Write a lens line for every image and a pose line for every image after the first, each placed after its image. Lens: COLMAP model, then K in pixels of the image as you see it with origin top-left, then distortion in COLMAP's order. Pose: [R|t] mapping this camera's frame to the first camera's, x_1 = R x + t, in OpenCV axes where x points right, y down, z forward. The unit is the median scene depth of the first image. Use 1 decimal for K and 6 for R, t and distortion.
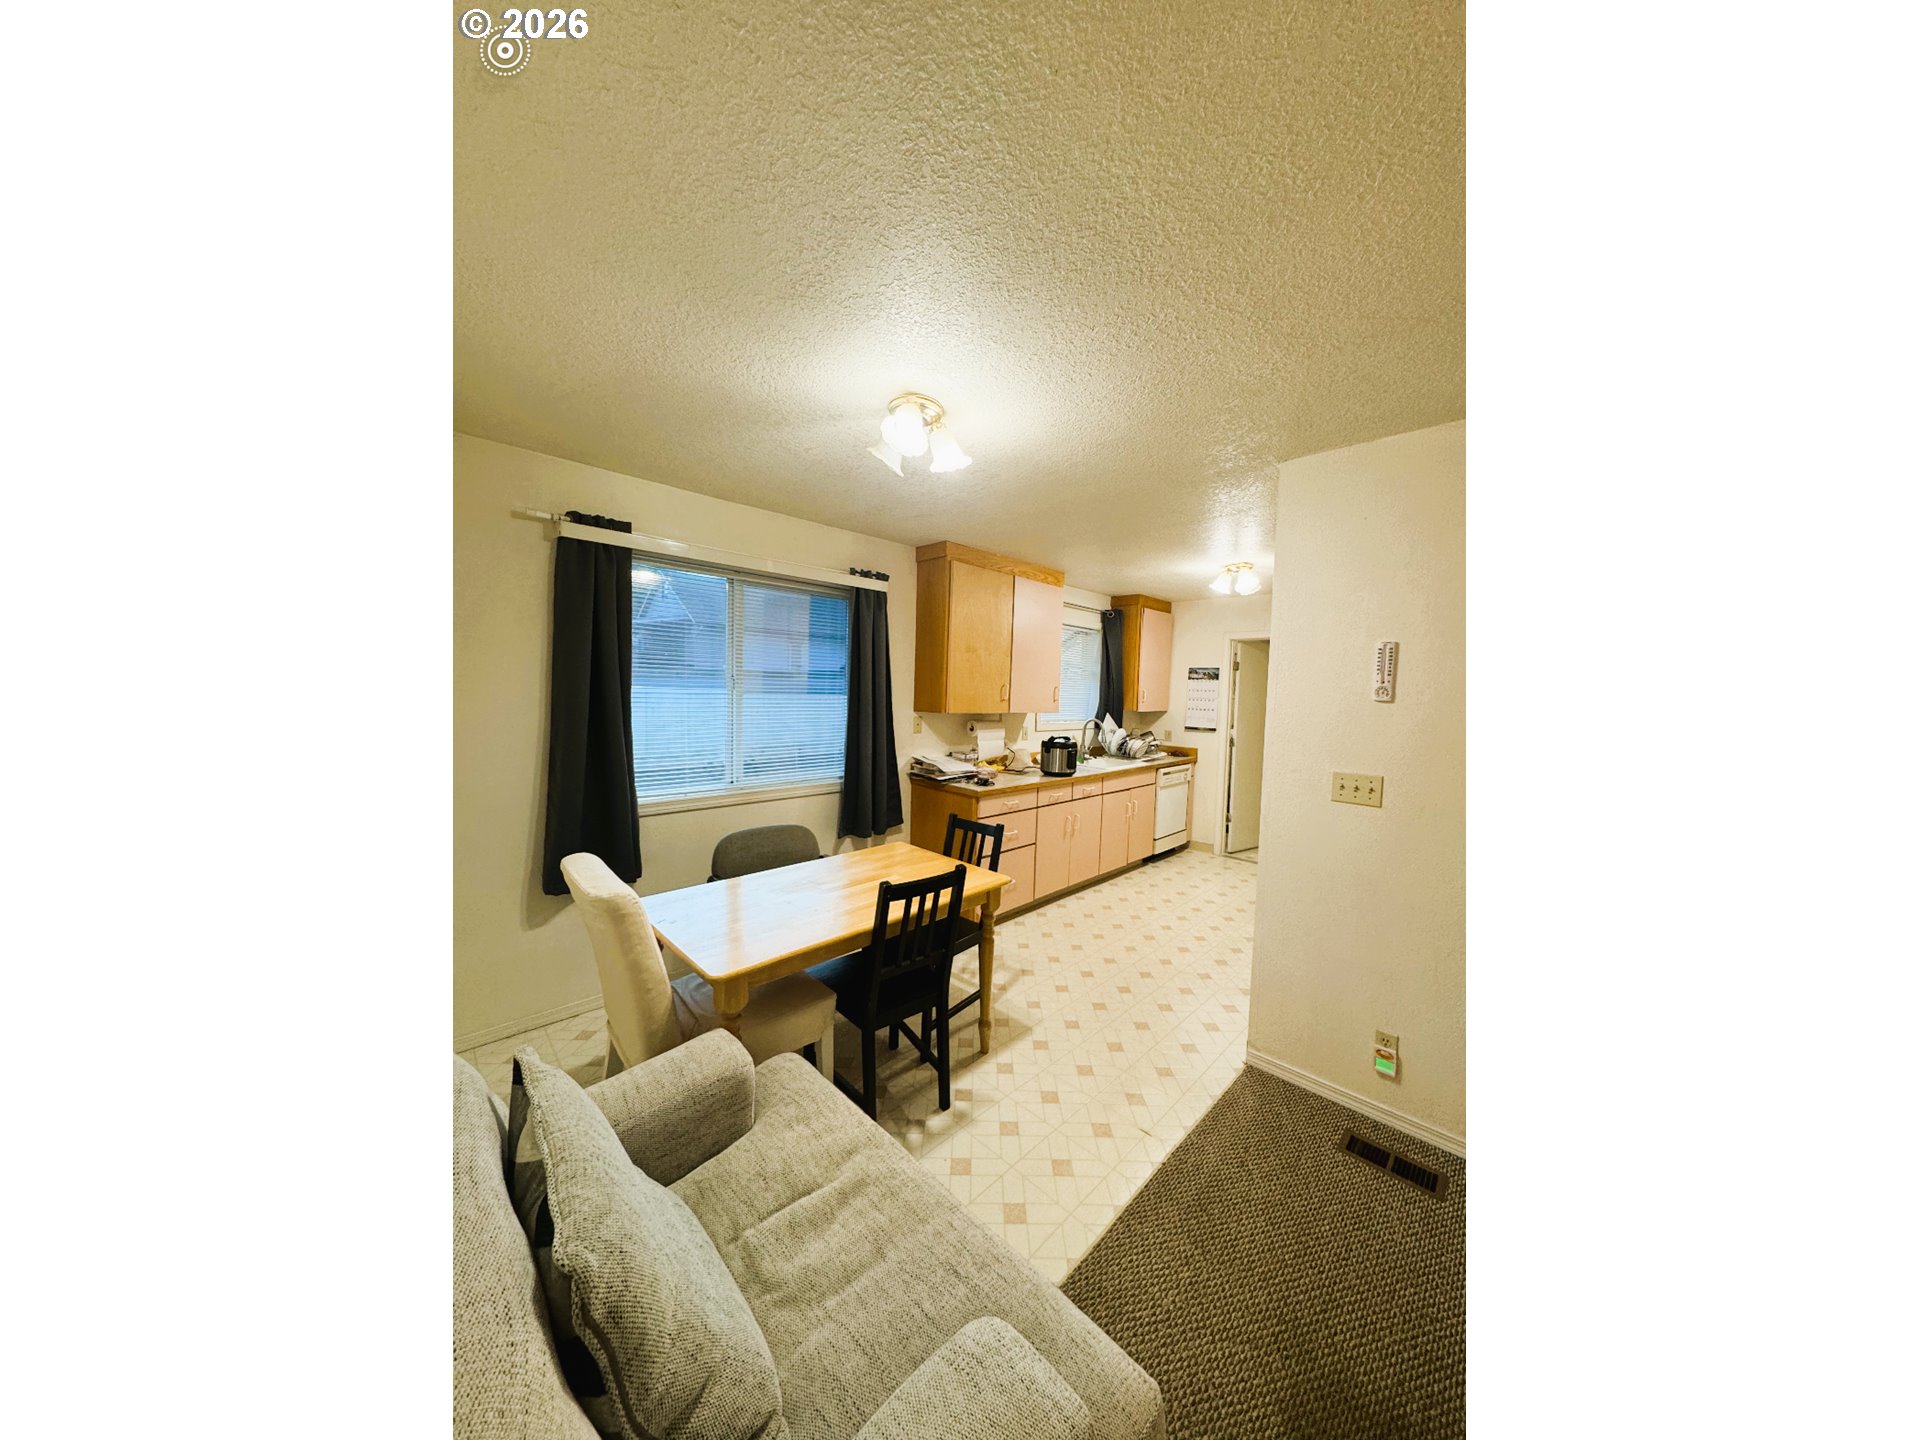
lens RADIAL K [[578.8, 0, 960.0], [0, 578.8, 720.0], [0, 0, 1]] dist [-0.000382, -0.000001]
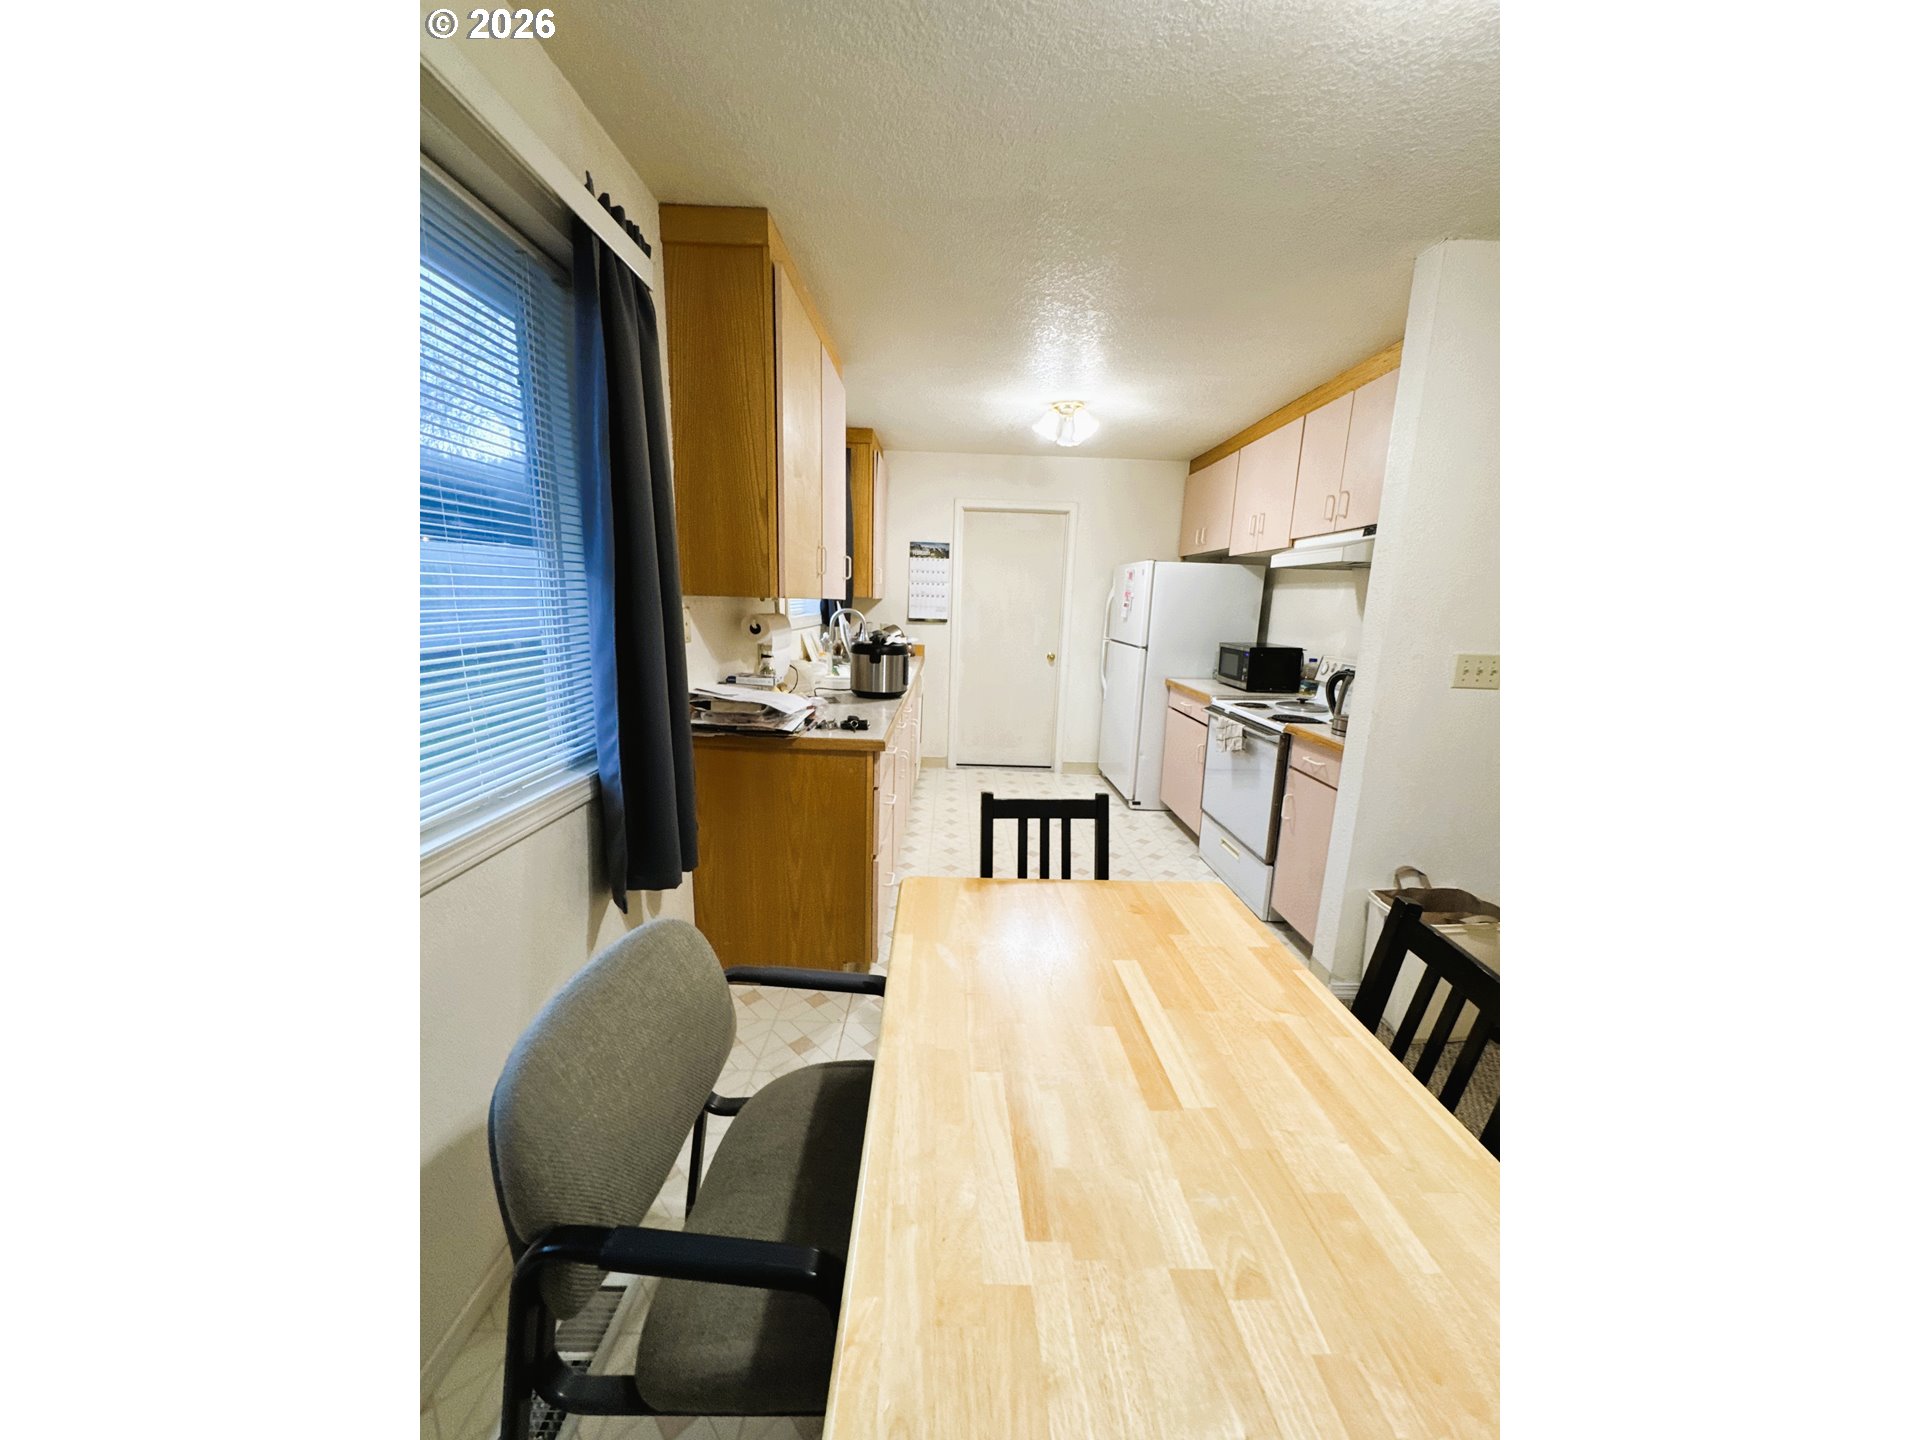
lens RADIAL K [[657.7, 0, 960.0], [0, 657.7, 720.0], [0, 0, 1]] dist [0.000258, 0.000024]
pose [[0.686836, -0.137038, 0.713777, -0.302068], [0.024526, 0.985875, 0.165677, 0.002185], [-0.726399, -0.096287, 0.680495, 0.442052]]
